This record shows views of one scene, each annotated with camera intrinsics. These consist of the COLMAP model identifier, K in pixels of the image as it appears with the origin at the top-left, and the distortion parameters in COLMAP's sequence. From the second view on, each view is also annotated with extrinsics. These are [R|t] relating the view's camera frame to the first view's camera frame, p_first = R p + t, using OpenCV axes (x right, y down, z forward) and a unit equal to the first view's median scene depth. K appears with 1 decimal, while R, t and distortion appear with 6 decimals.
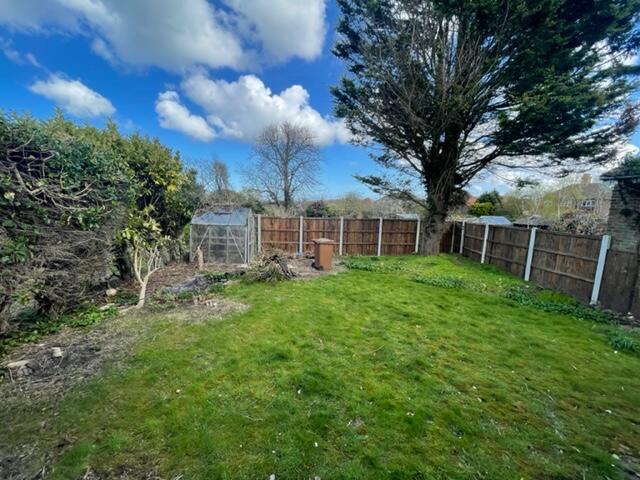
lens RADIAL K [[261.2, 0, 319.9], [0, 261.2, 240.9], [0, 0, 1]] dist [0.000180, 0.000047]
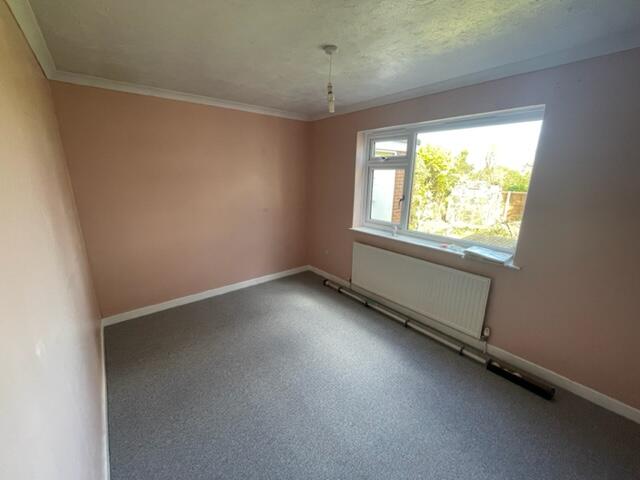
lens RADIAL K [[261.2, 0, 321.2], [0, 261.2, 239.7], [0, 0, 1]] dist [0.000180, 0.000047]
pose [[0.597607, 0.184530, -0.780266, 0.289280], [-0.116527, 0.982812, 0.143184, 0.059283], [0.793276, 0.005354, 0.608838, -0.523419]]
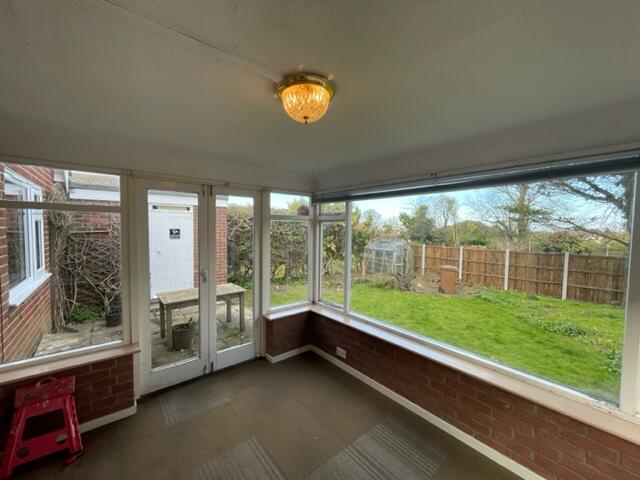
lens RADIAL K [[261.2, 0, 323.1], [0, 261.2, 241.9], [0, 0, 1]] dist [0.000180, 0.000047]
pose [[0.595676, 0.023623, -0.802877, 0.616066], [-0.114954, 0.991785, -0.056106, 0.015912], [0.794956, 0.125715, 0.593498, -0.139761]]
